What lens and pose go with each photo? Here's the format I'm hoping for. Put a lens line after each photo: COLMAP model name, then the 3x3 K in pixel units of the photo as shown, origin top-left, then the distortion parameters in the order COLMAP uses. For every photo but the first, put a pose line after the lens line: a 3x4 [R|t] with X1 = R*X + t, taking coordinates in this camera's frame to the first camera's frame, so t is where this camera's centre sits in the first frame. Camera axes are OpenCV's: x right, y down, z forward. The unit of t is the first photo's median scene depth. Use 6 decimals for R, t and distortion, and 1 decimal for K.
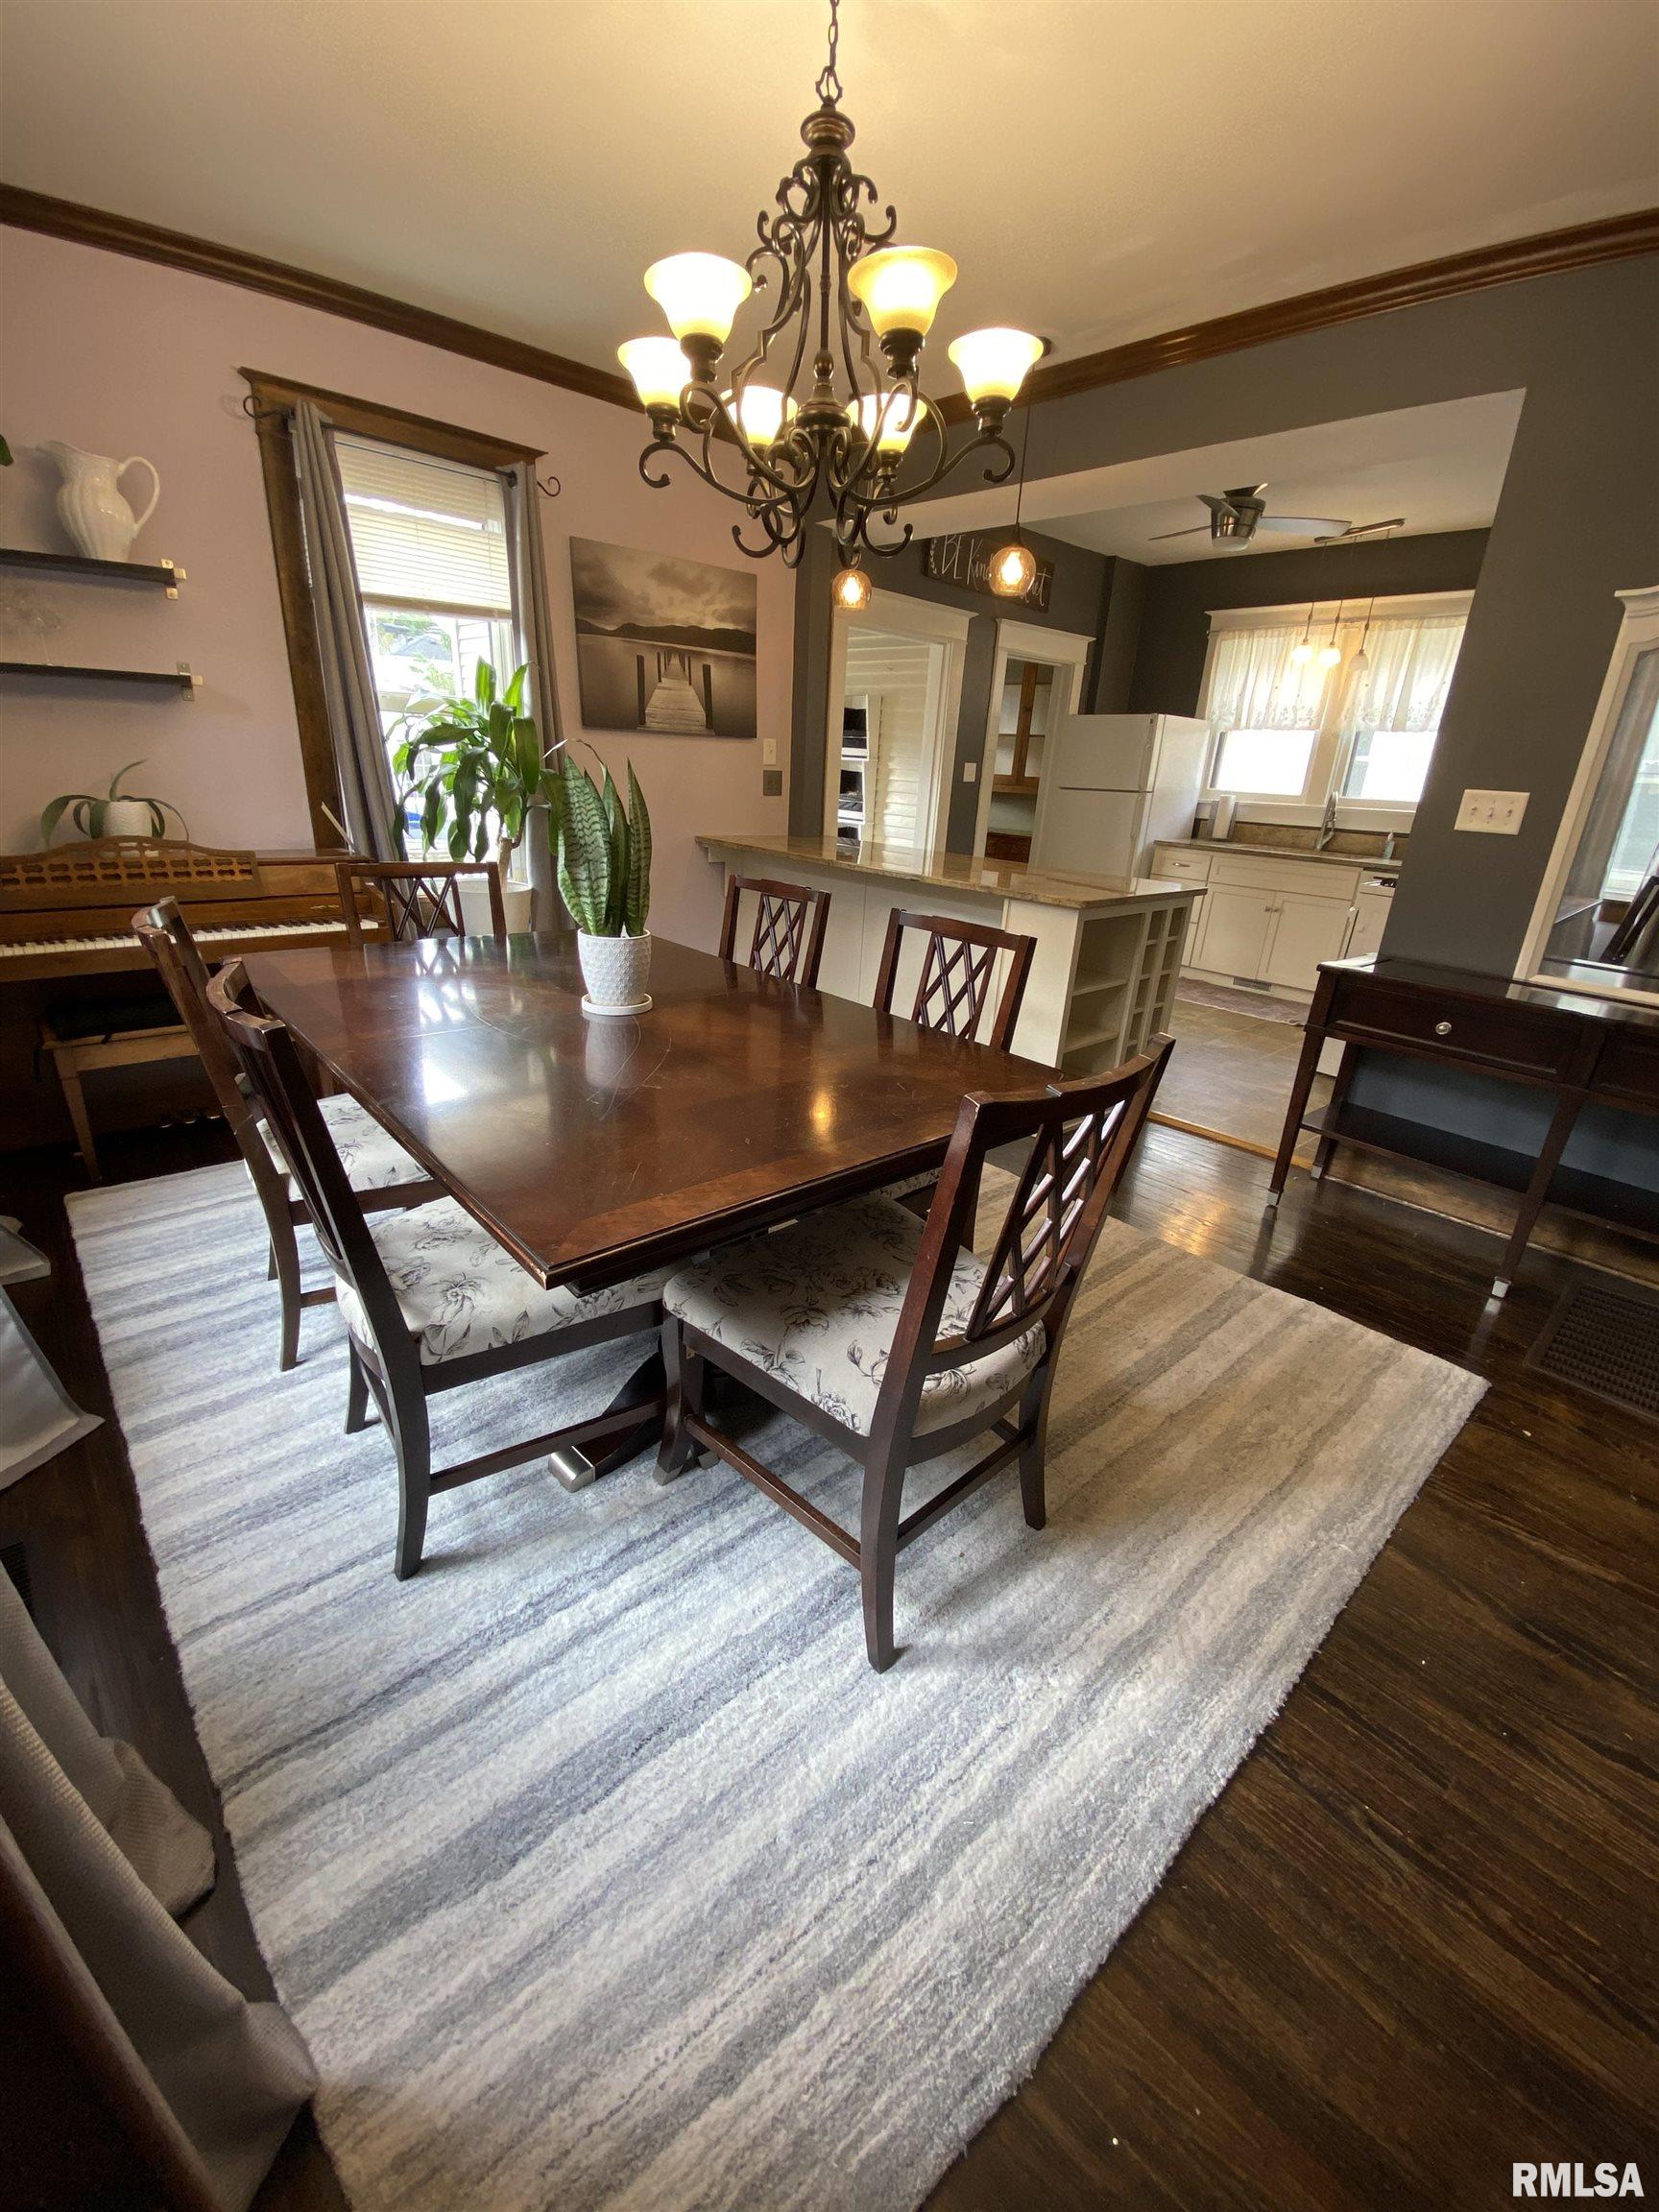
lens RADIAL K [[901.3, 0, 832.0], [0, 901.3, 1121.7], [0, 0, 1]] dist [-0.000469, -0.016279]
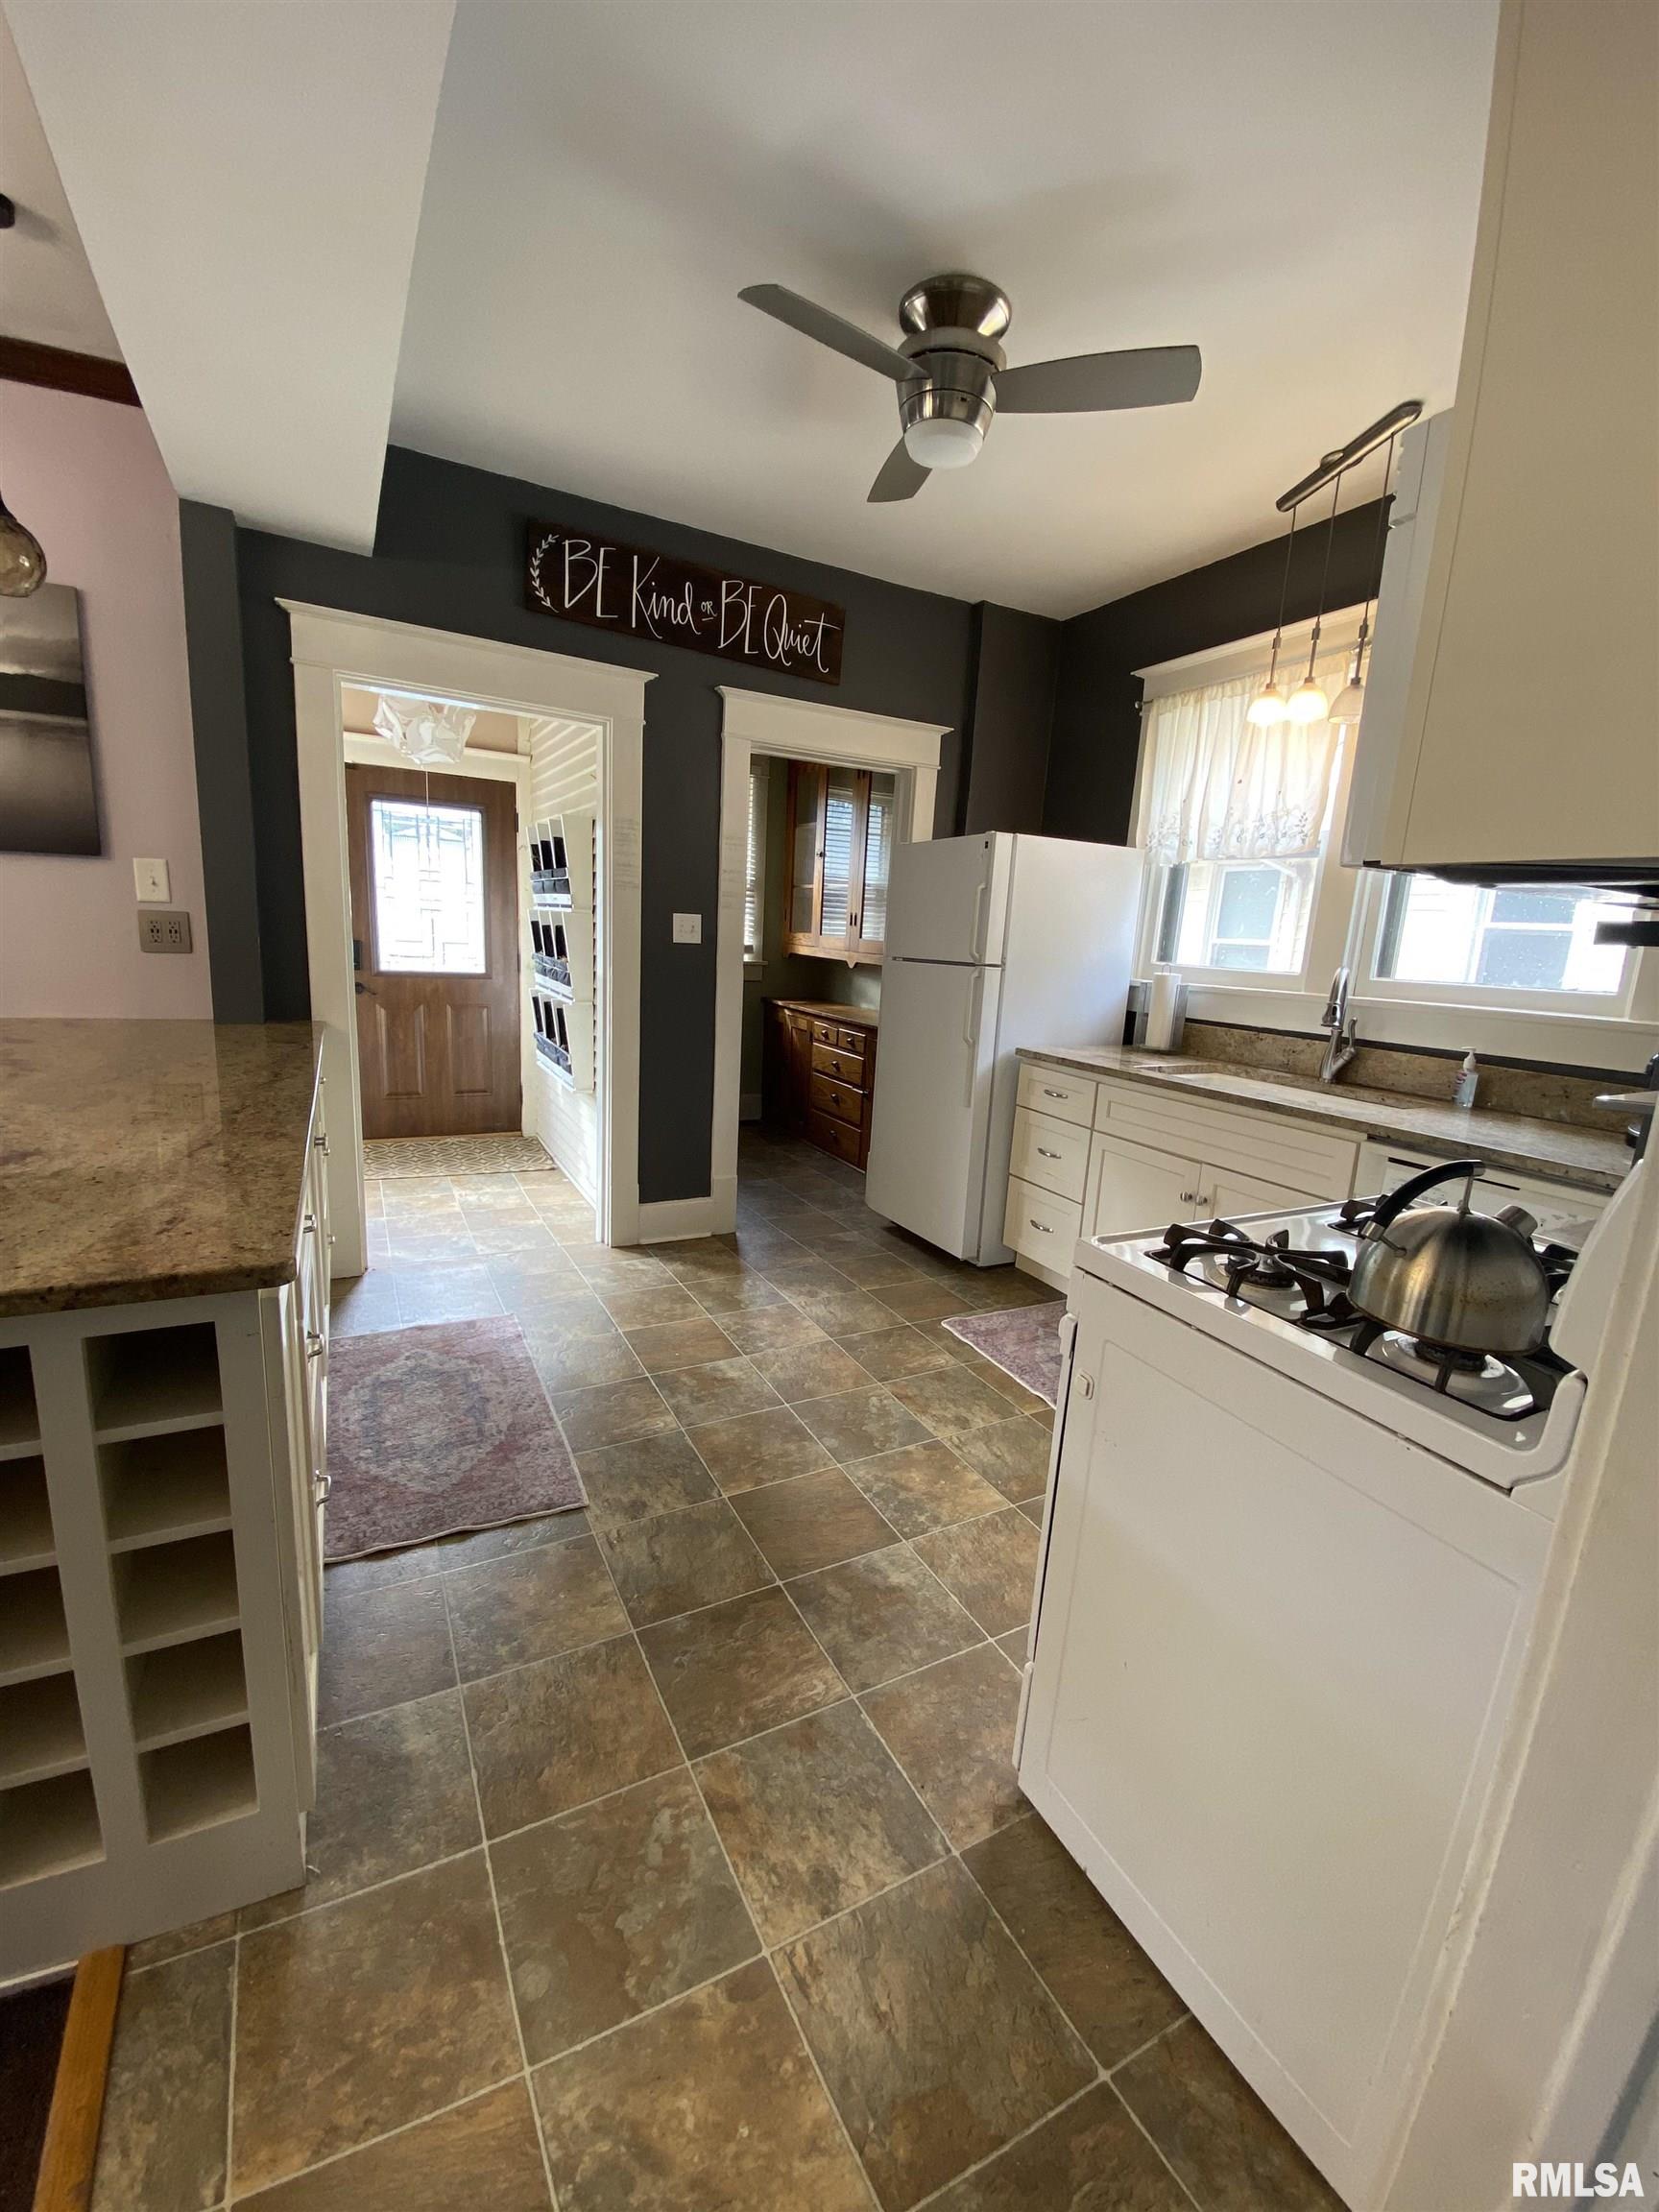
lens RADIAL K [[893.1, 0, 829.4], [0, 893.1, 1117.2], [0, 0, 1]] dist [-0.001798, -0.008202]
pose [[0.964219, 0.061403, -0.257899, 0.556358], [-0.109343, 0.978321, -0.175876, -0.228812], [0.241509, 0.197782, 0.950029, 0.649300]]
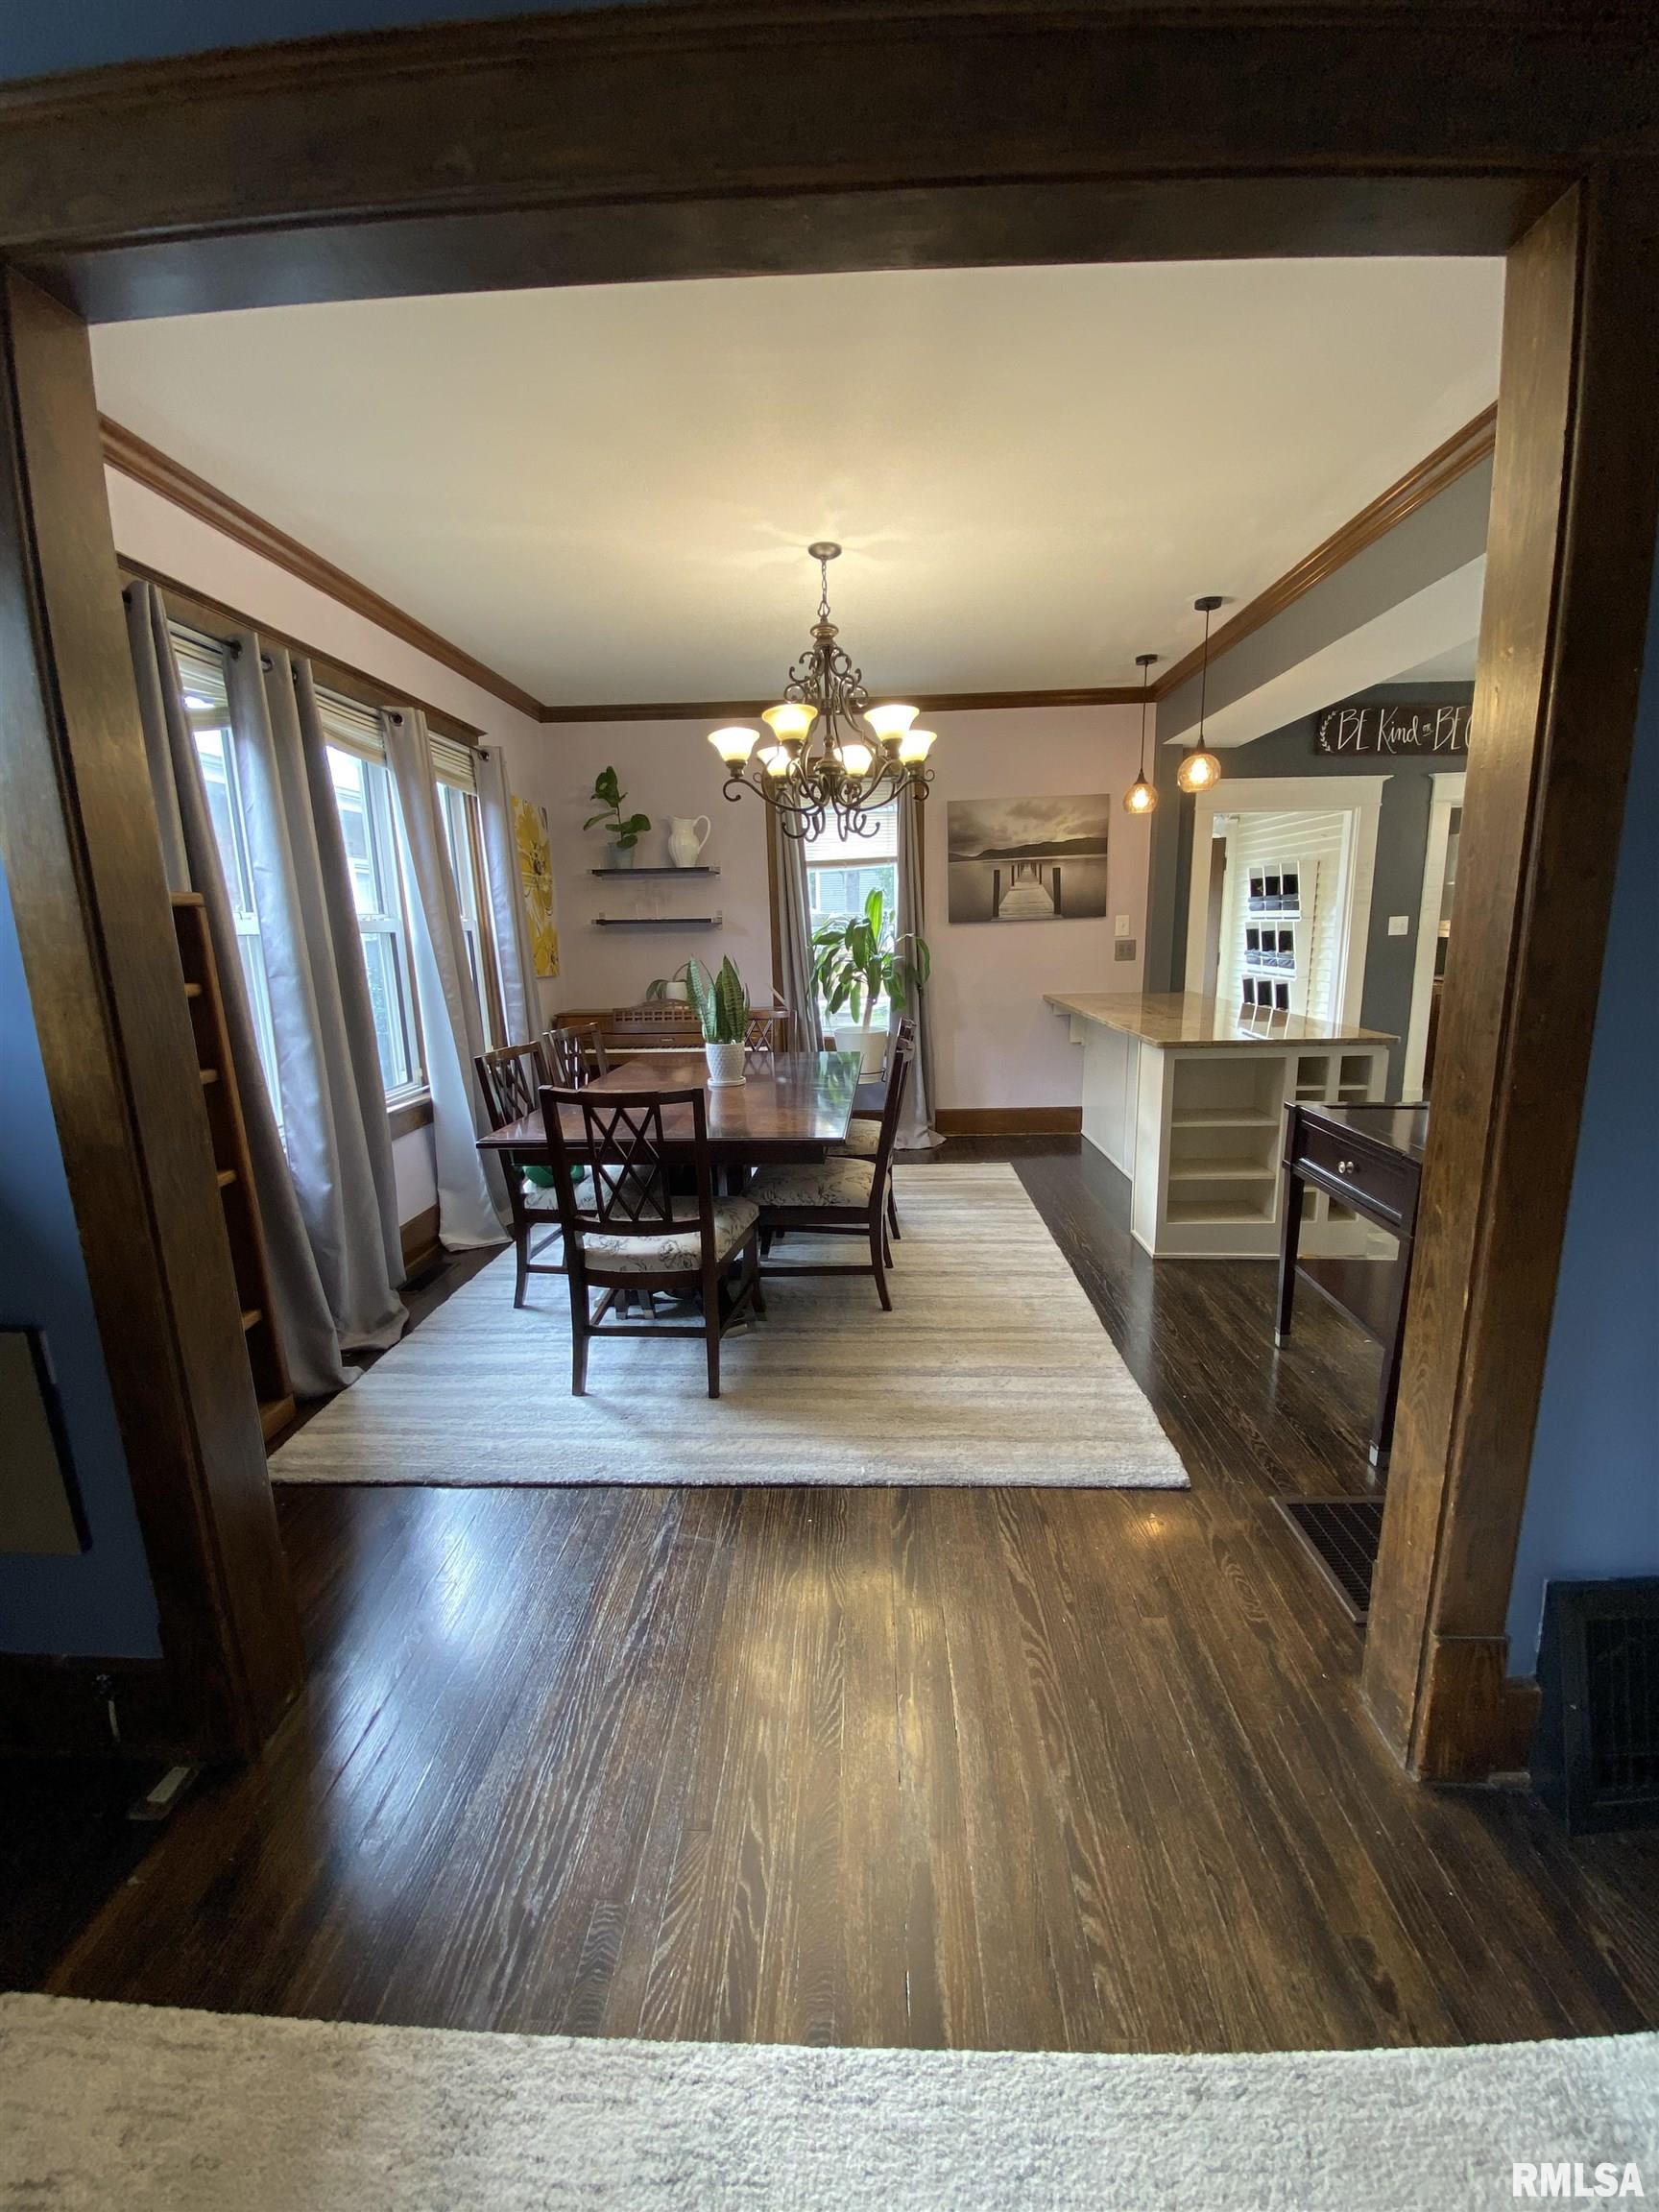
lens RADIAL K [[893.1, 0, 829.4], [0, 893.1, 1117.2], [0, 0, 1]] dist [-0.001798, -0.008202]
pose [[0.696864, 0.078746, -0.712867, 0.576901], [-0.202320, 0.975170, -0.090057, 0.026589], [0.688075, 0.206985, 0.695493, -0.048454]]
